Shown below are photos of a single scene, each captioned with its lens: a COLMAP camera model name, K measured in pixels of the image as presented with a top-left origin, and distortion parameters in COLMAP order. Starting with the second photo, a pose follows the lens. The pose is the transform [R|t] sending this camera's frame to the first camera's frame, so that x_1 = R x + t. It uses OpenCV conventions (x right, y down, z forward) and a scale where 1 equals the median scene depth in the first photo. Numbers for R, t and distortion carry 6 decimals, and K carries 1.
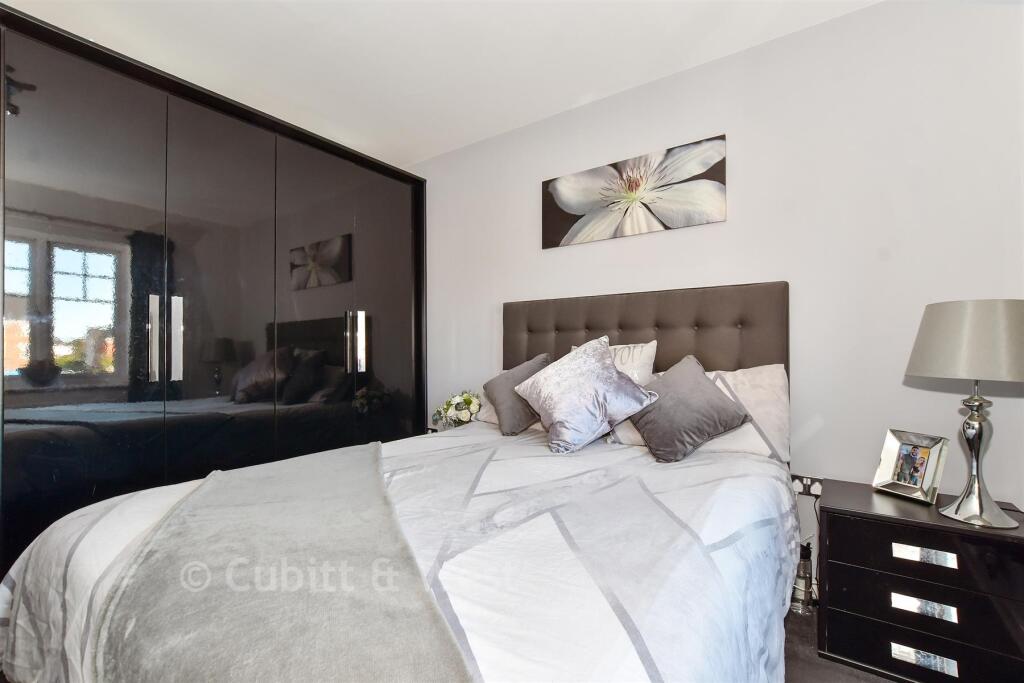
lens RADIAL K [[442.3, 0, 515.8], [0, 442.3, 346.2], [0, 0, 1]] dist [-0.019183, -0.000083]
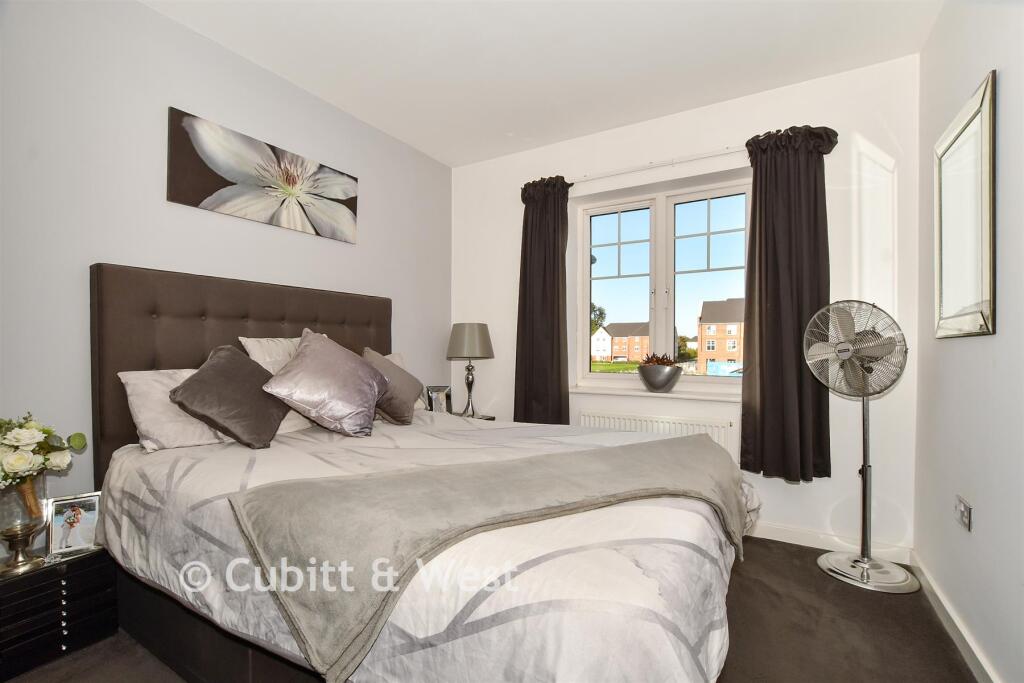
lens RADIAL K [[442.3, 0, 515.8], [0, 442.3, 346.2], [0, 0, 1]] dist [-0.019183, -0.000083]
pose [[-0.069283, -0.000405, 0.997597, -0.780771], [-0.009731, 0.999953, -0.000270, 0.012546], [-0.997550, -0.009726, -0.069284, 0.554238]]
